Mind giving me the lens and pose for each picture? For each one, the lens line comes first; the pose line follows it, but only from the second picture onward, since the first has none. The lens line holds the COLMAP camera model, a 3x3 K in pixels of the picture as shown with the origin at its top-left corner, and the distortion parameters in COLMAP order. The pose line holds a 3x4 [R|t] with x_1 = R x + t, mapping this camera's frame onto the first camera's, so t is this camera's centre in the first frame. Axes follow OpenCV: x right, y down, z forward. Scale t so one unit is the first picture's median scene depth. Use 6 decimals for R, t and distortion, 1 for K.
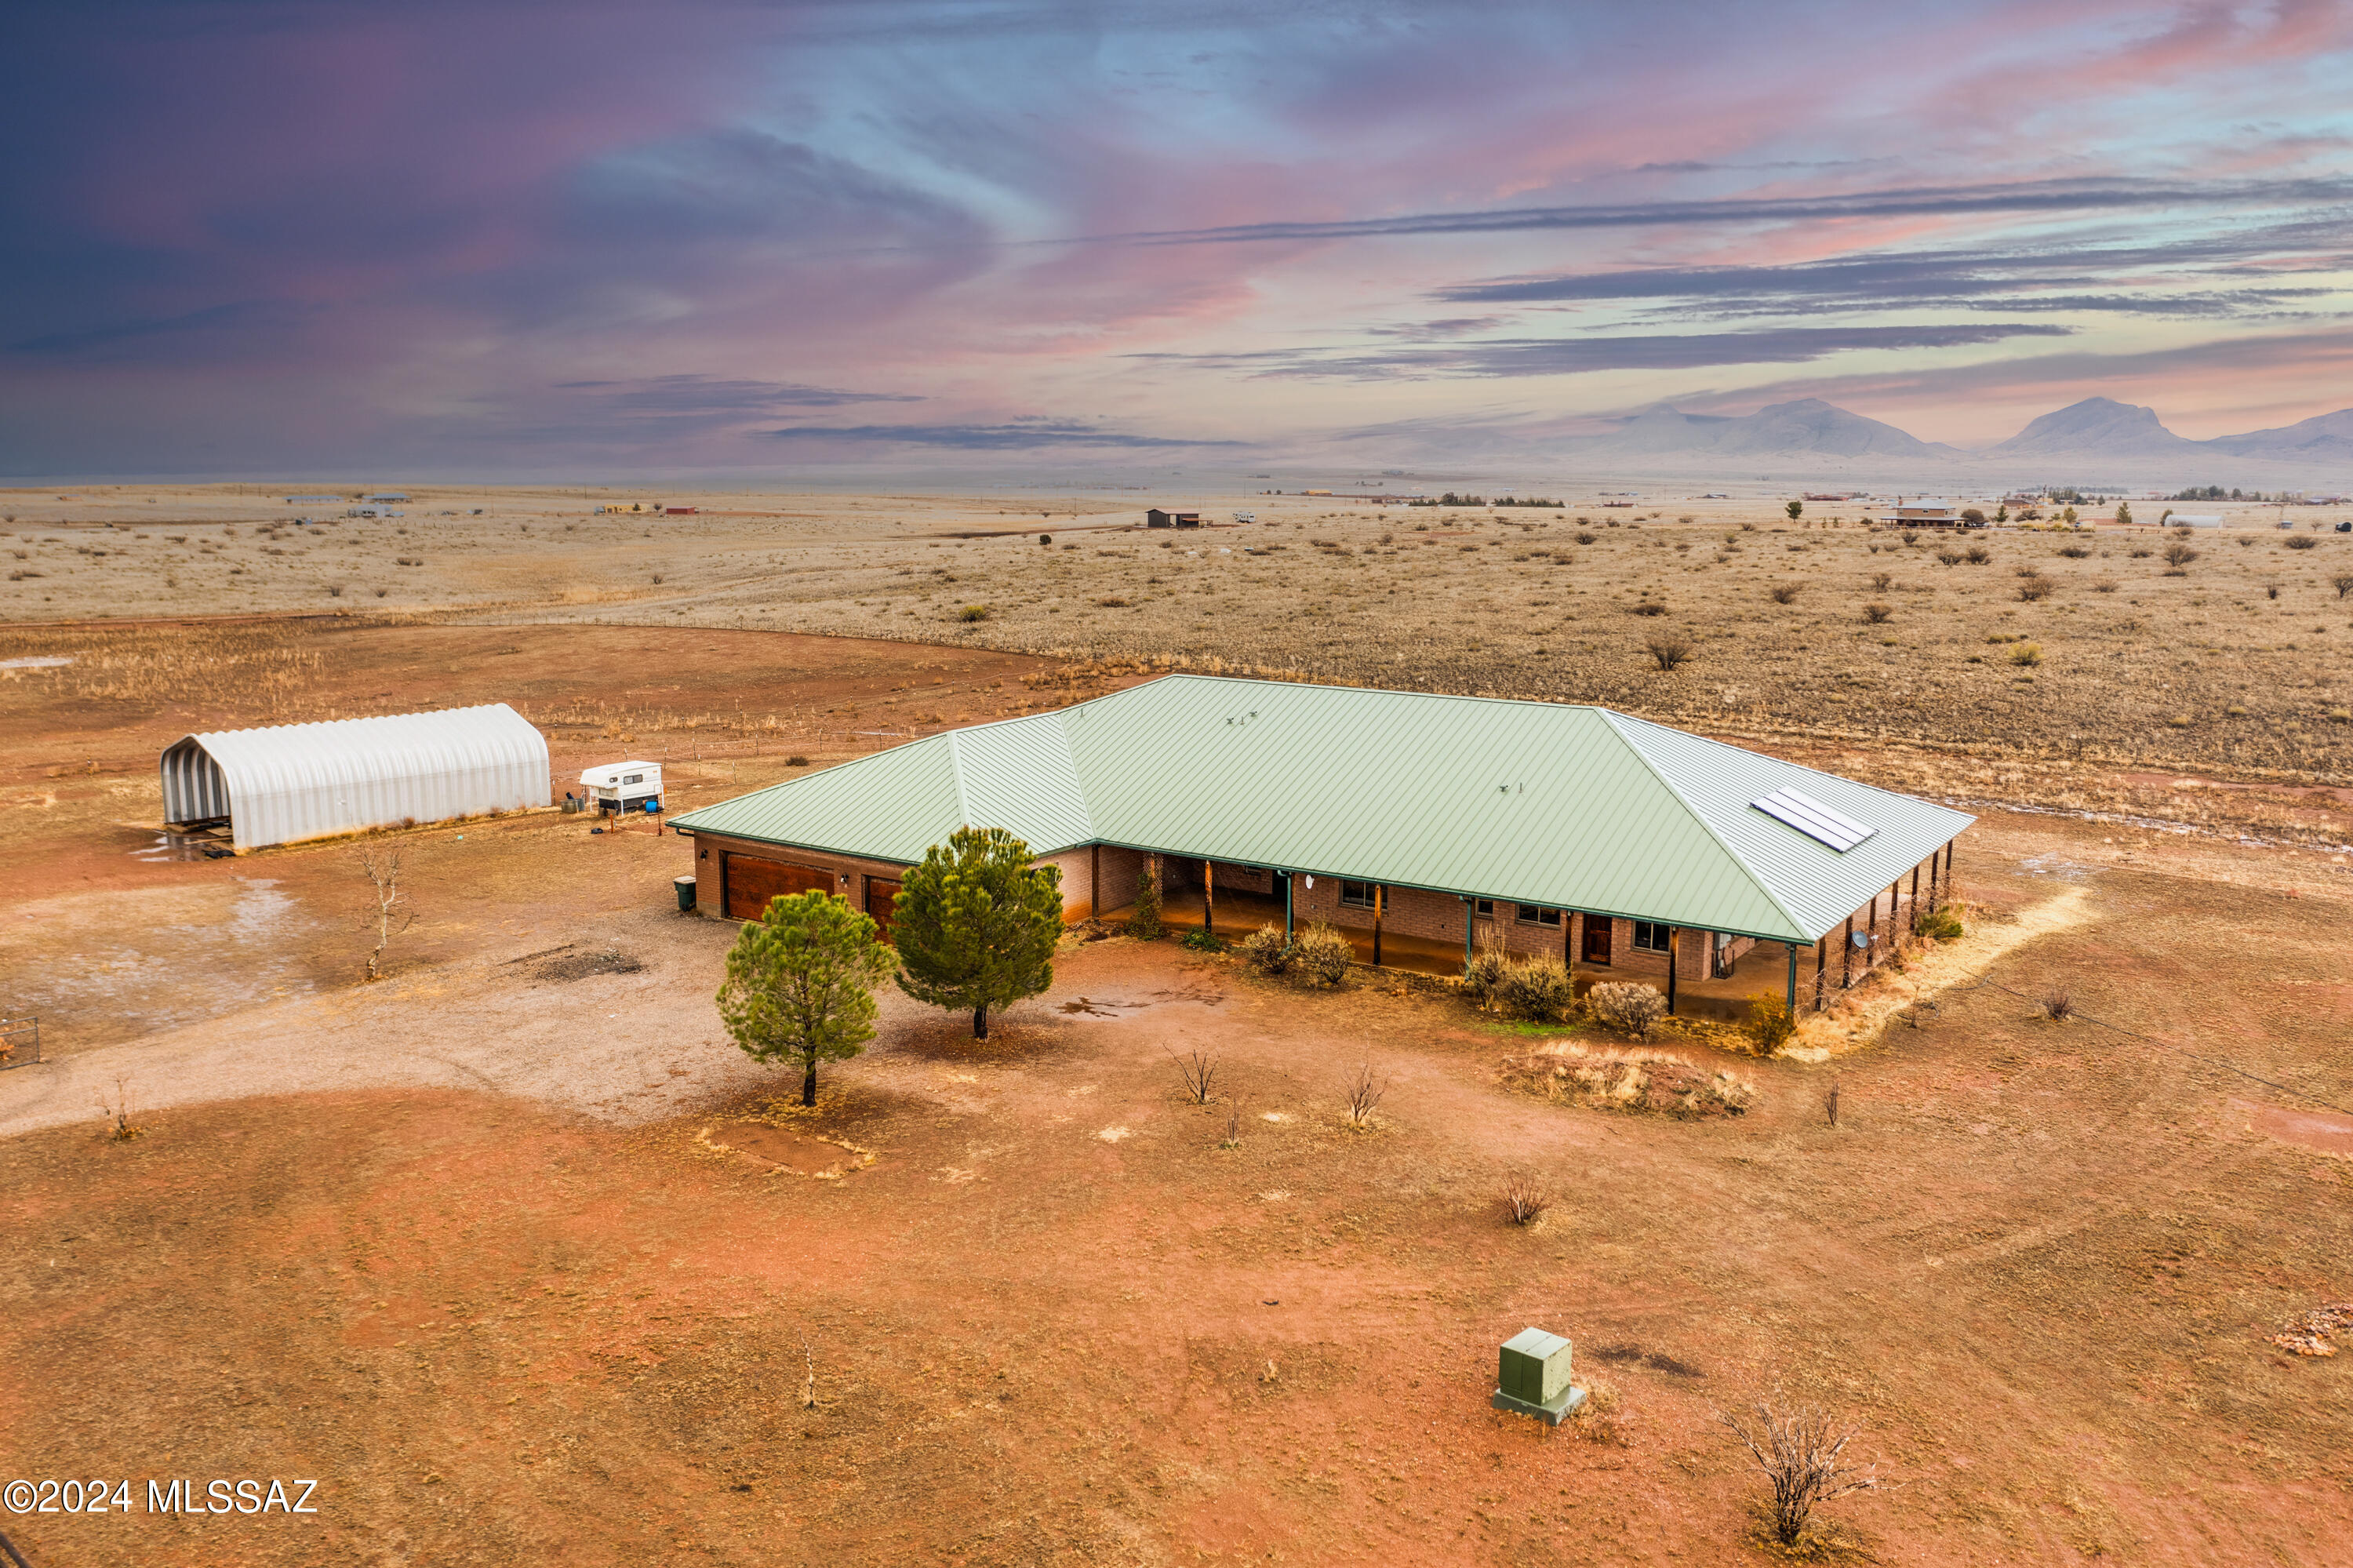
lens RADIAL K [[1852.8, 0, 1176.5], [0, 1852.8, 784.0], [0, 0, 1]] dist [-0.013592, 0.002293]
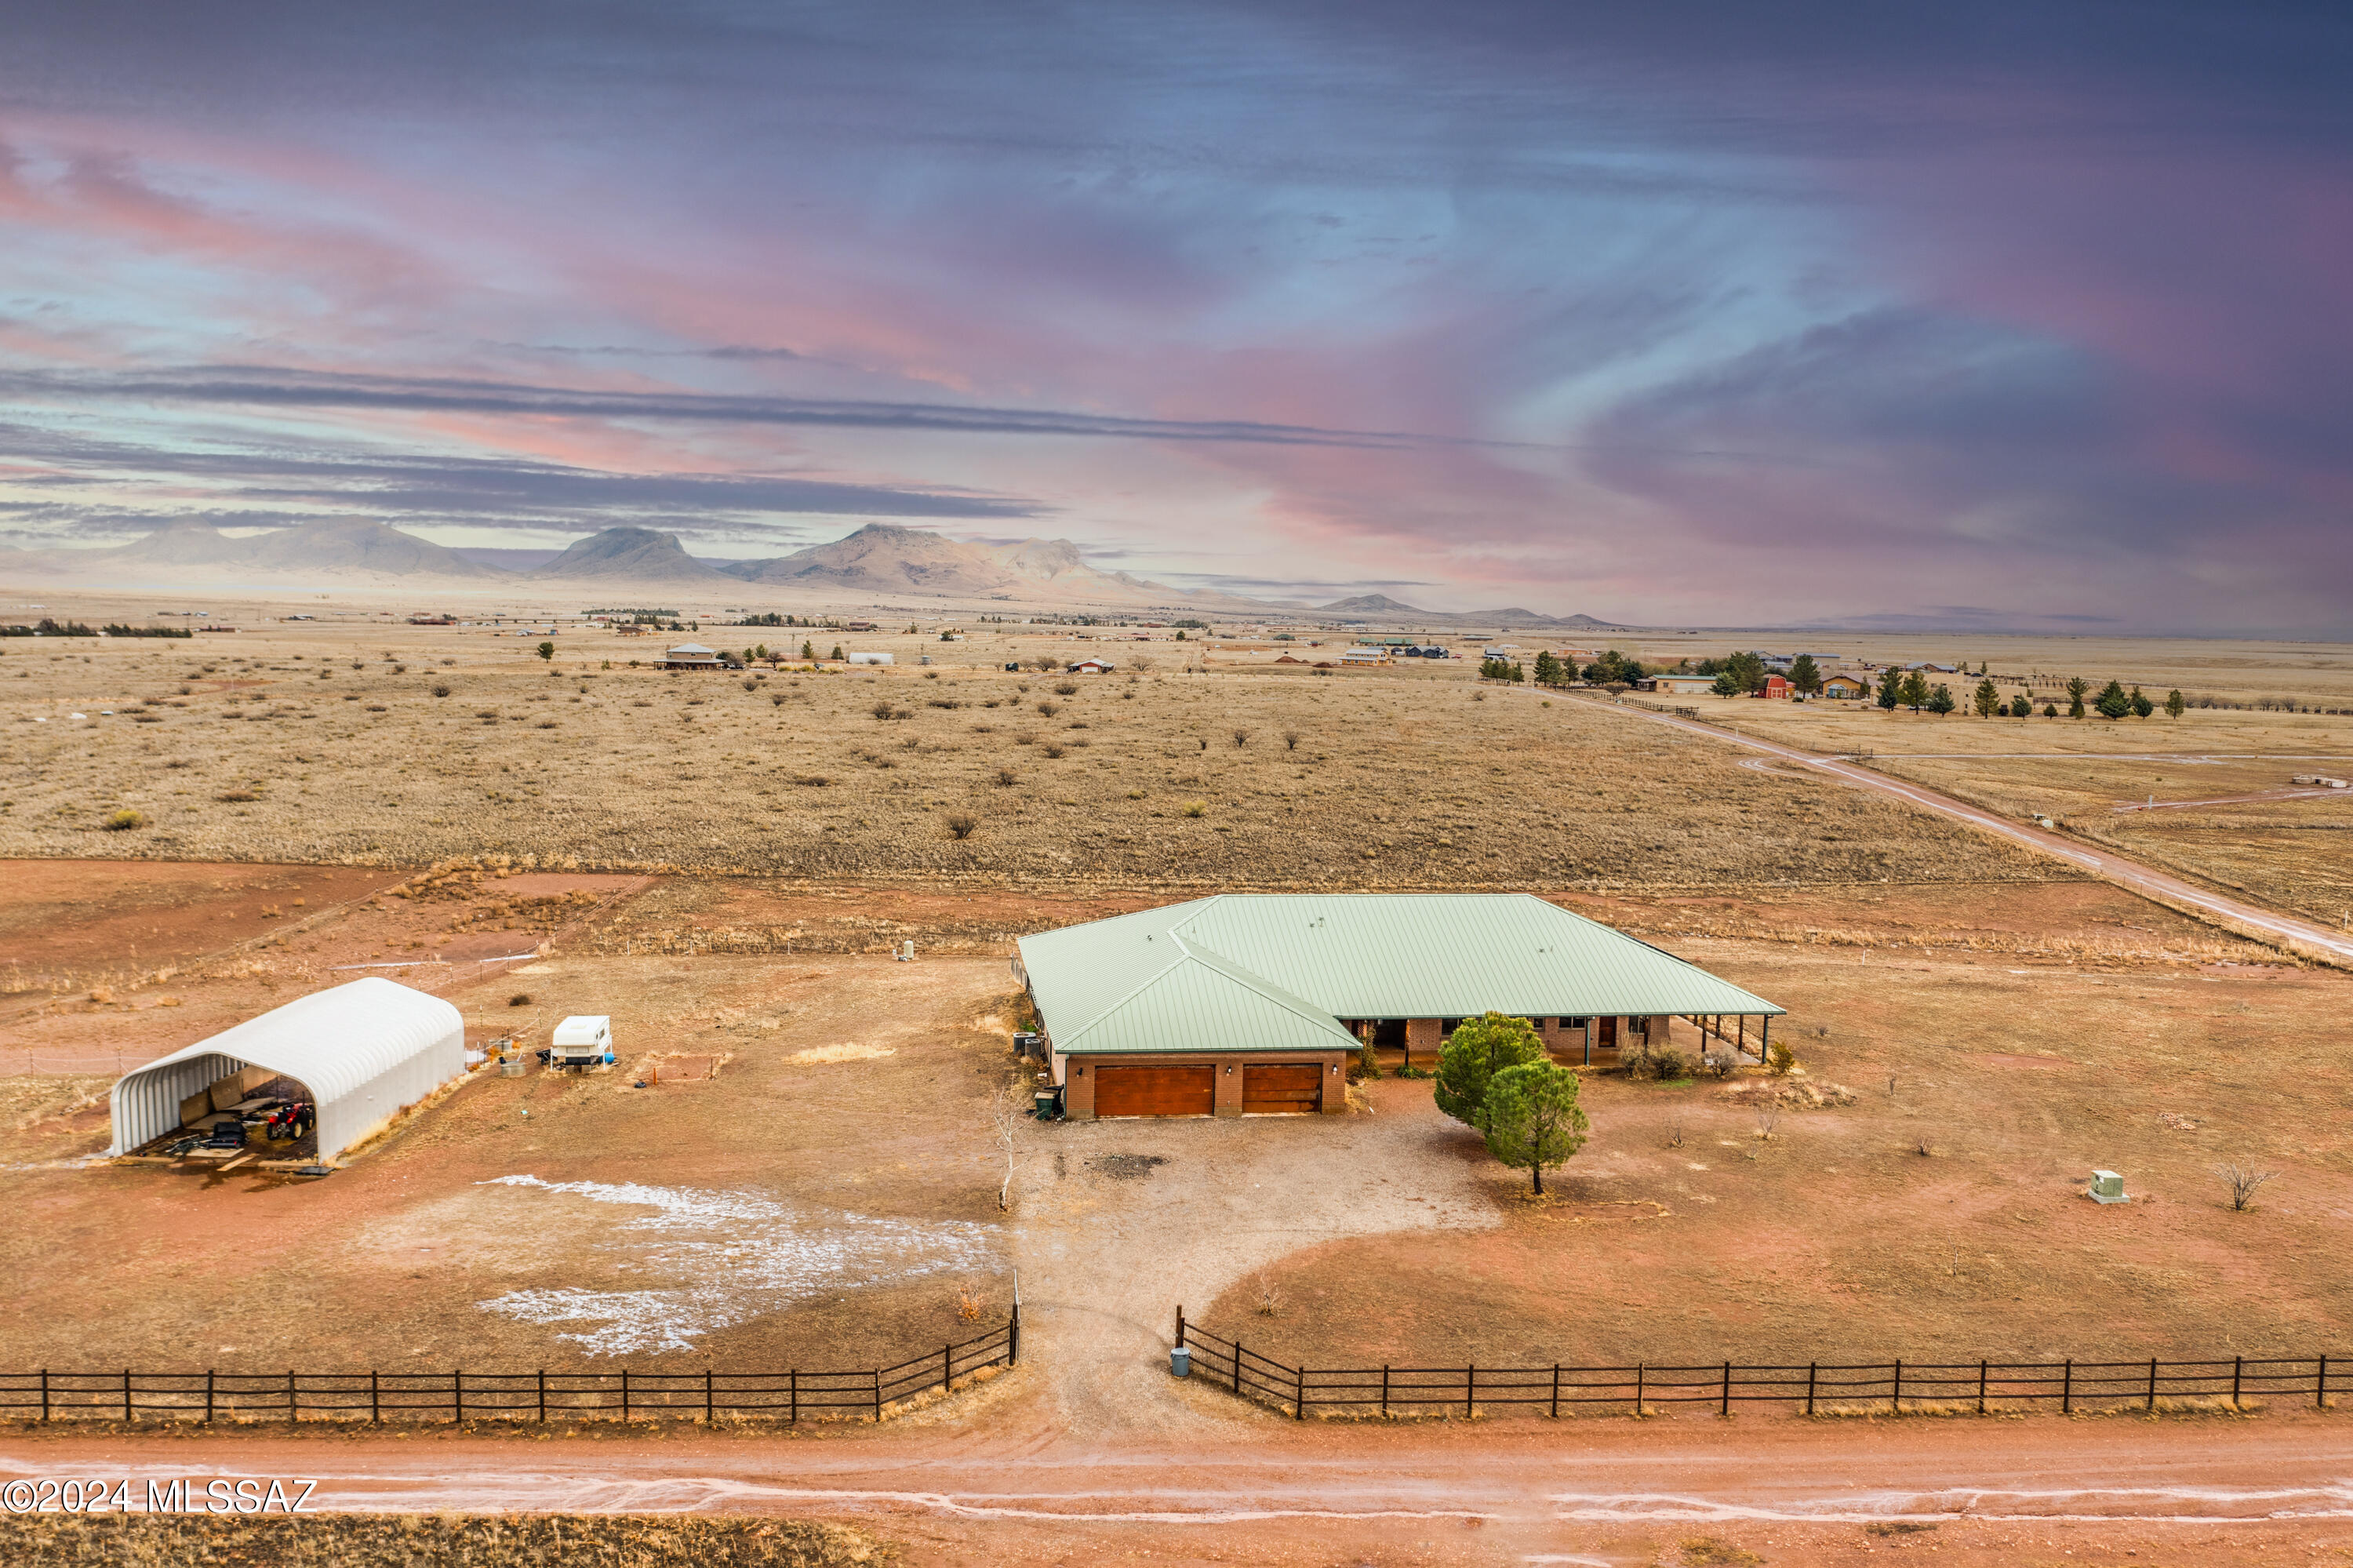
lens RADIAL K [[1852.8, 0, 1176.5], [0, 1852.8, 784.0], [0, 0, 1]] dist [-0.013592, 0.002293]
pose [[0.736390, -0.052140, 0.674545, -0.756452], [0.094317, 0.995202, -0.026039, -0.086164], [-0.669951, 0.082796, 0.737774, -0.008097]]
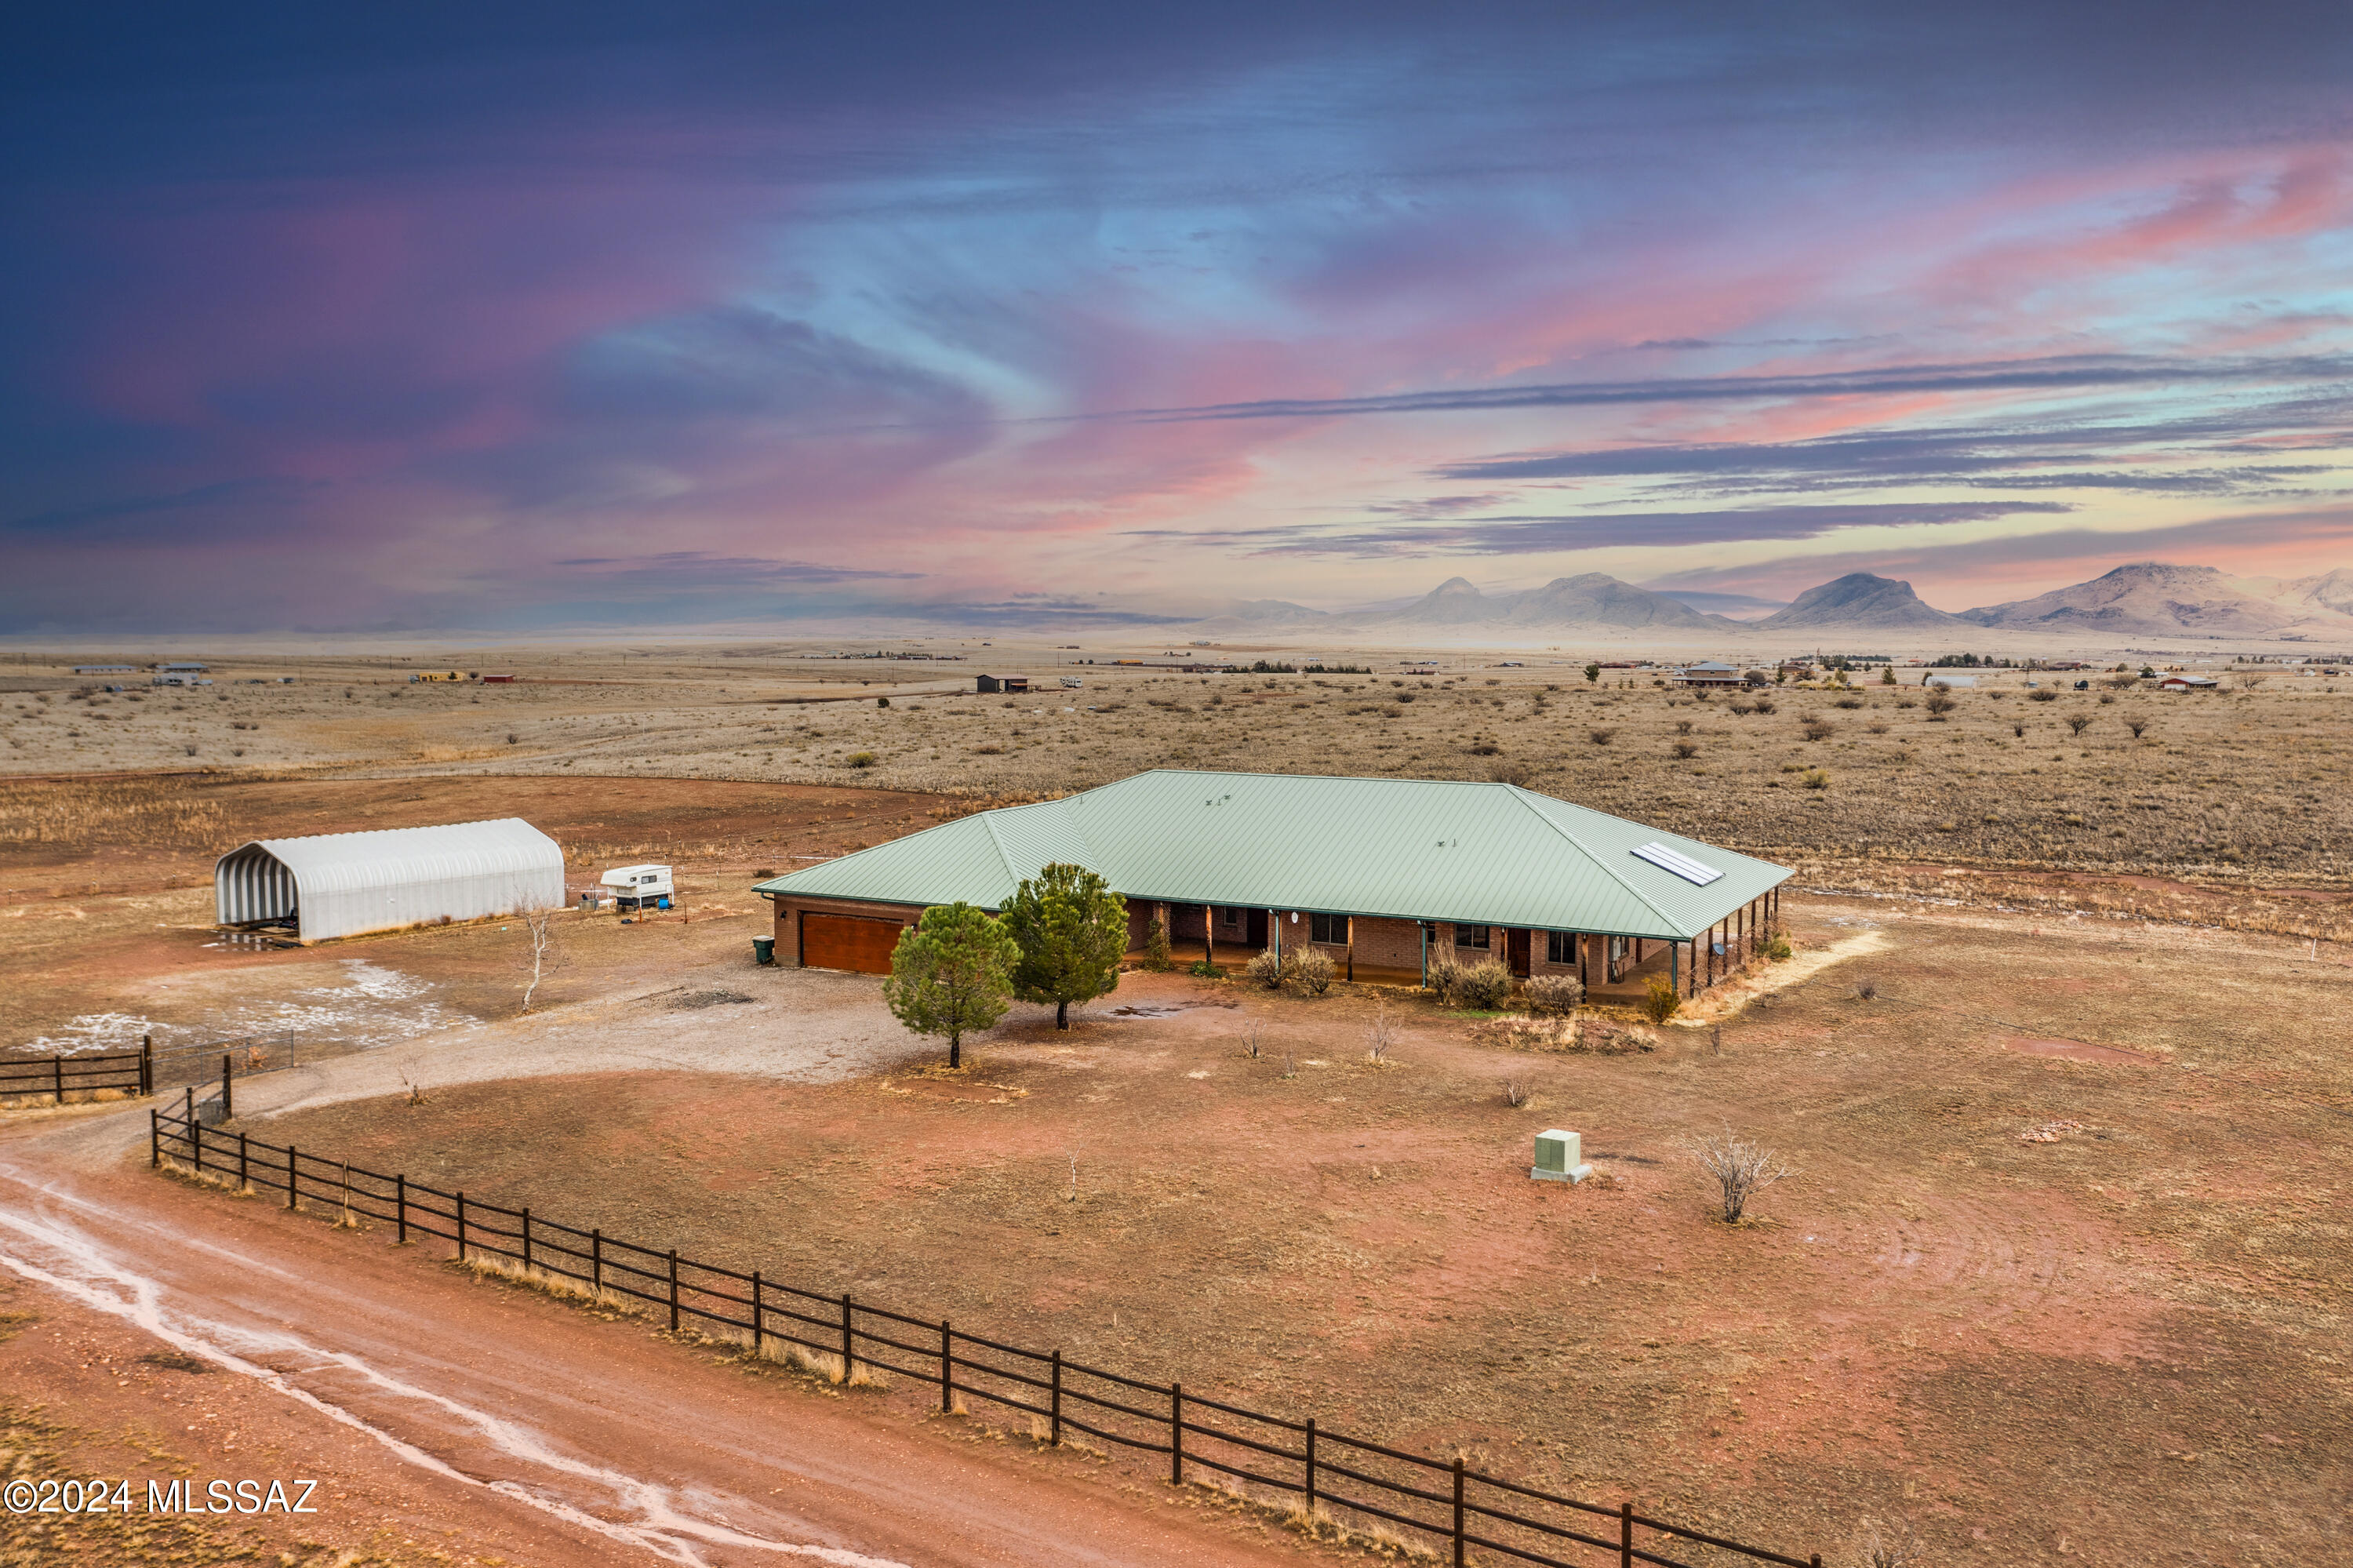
lens RADIAL K [[1852.8, 0, 1176.5], [0, 1852.8, 784.0], [0, 0, 1]] dist [-0.013592, 0.002293]
pose [[0.994709, -0.008660, 0.102367, -0.087453], [0.017941, 0.995772, -0.090091, 0.047239], [-0.101154, 0.091451, 0.990659, -0.162494]]
